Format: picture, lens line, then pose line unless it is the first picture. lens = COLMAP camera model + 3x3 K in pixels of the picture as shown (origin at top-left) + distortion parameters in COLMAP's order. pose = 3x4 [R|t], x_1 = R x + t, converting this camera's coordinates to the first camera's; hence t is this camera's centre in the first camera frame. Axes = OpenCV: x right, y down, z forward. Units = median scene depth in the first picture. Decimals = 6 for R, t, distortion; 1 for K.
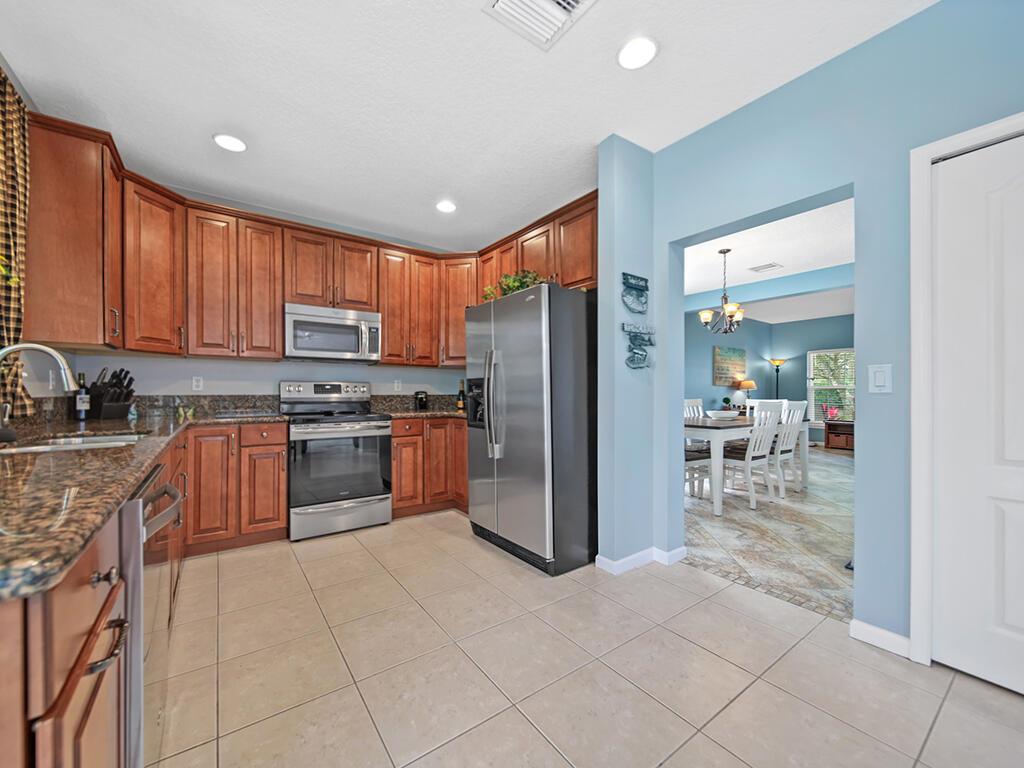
lens RADIAL K [[402.7, 0, 510.0], [0, 402.7, 388.3], [0, 0, 1]] dist [0.001253, 0.000637]
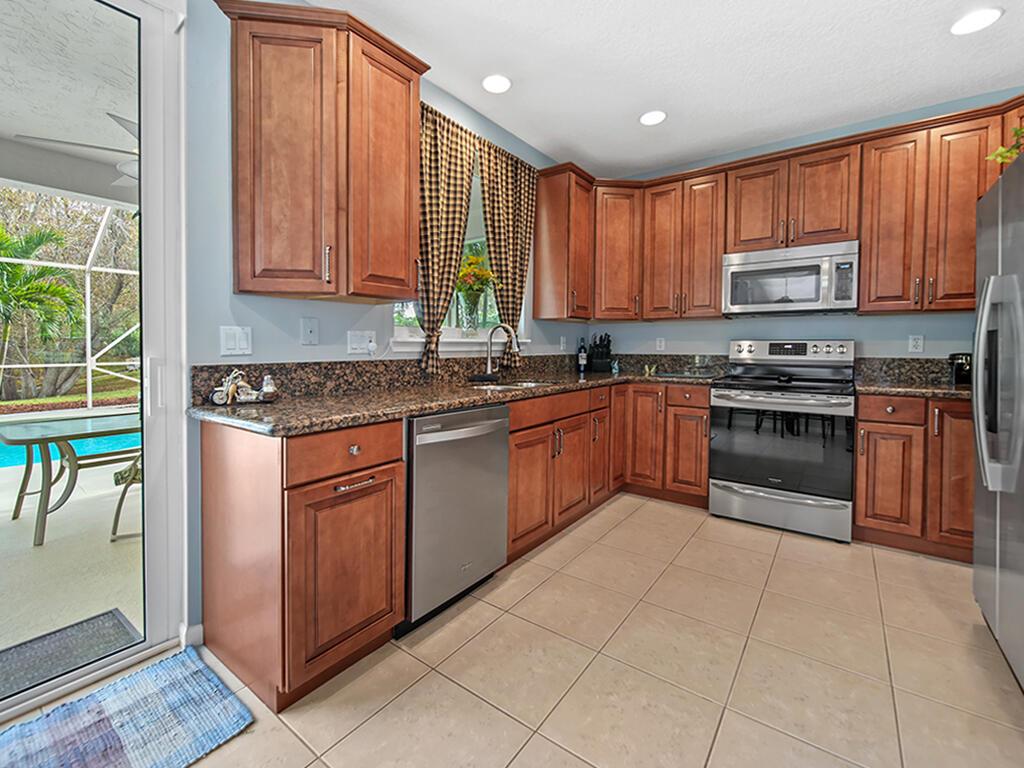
lens RADIAL K [[448.9, 0, 497.4], [0, 448.9, 358.4], [0, 0, 1]] dist [0.003519, -0.001614]
pose [[0.296682, 0.024867, -0.954652, 0.289901], [0.004915, 0.999608, 0.027565, -0.009245], [0.954964, -0.012870, 0.296444, 0.223985]]
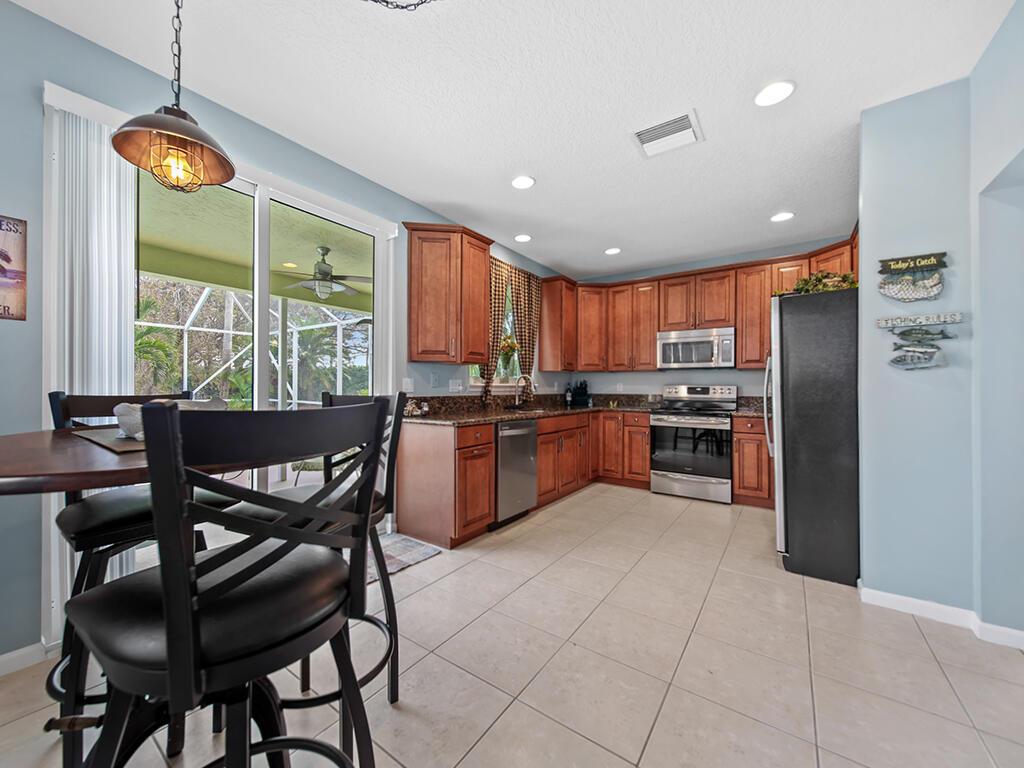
lens RADIAL K [[402.7, 0, 479.7], [0, 402.7, 379.3], [0, 0, 1]] dist [0.001253, 0.000637]
pose [[0.300322, -0.019986, -0.953629, 0.706433], [0.000946, 0.999786, -0.020655, -0.011683], [0.953838, 0.005301, 0.300276, -0.070191]]
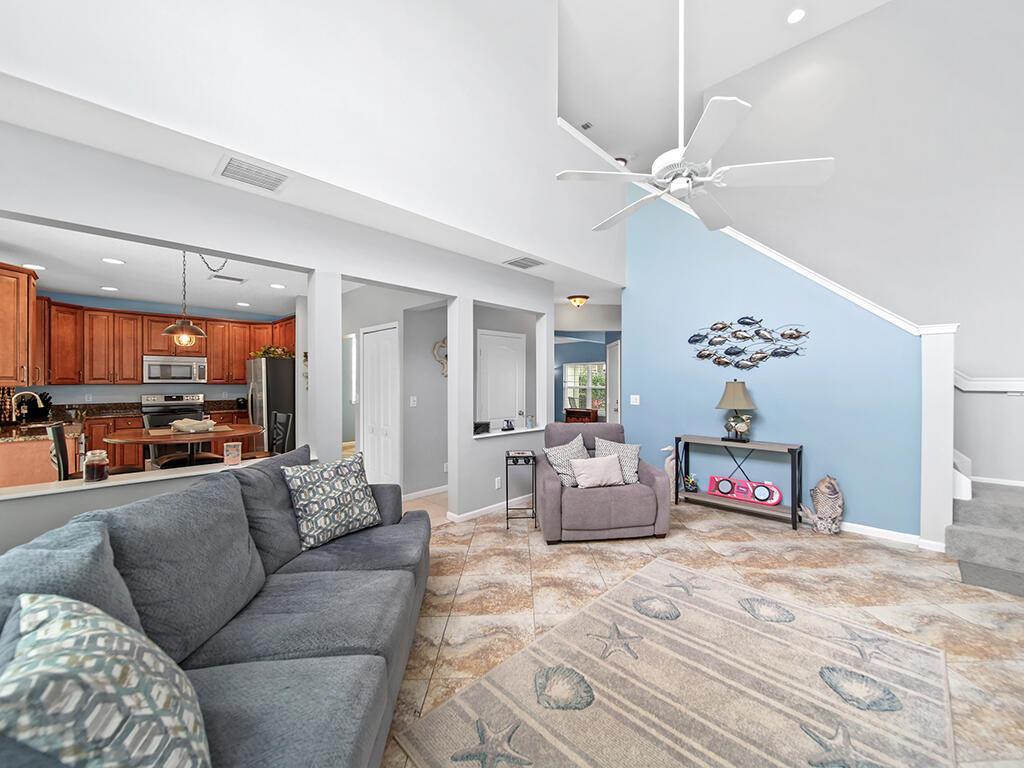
lens RADIAL K [[402.7, 0, 540.2], [0, 402.7, 378.9], [0, 0, 1]] dist [0.001253, 0.000637]
pose [[0.978254, -0.003734, 0.207378, 0.990686], [0.004526, 0.999984, -0.003345, -0.090984], [-0.207362, 0.004211, 0.978255, -1.415852]]
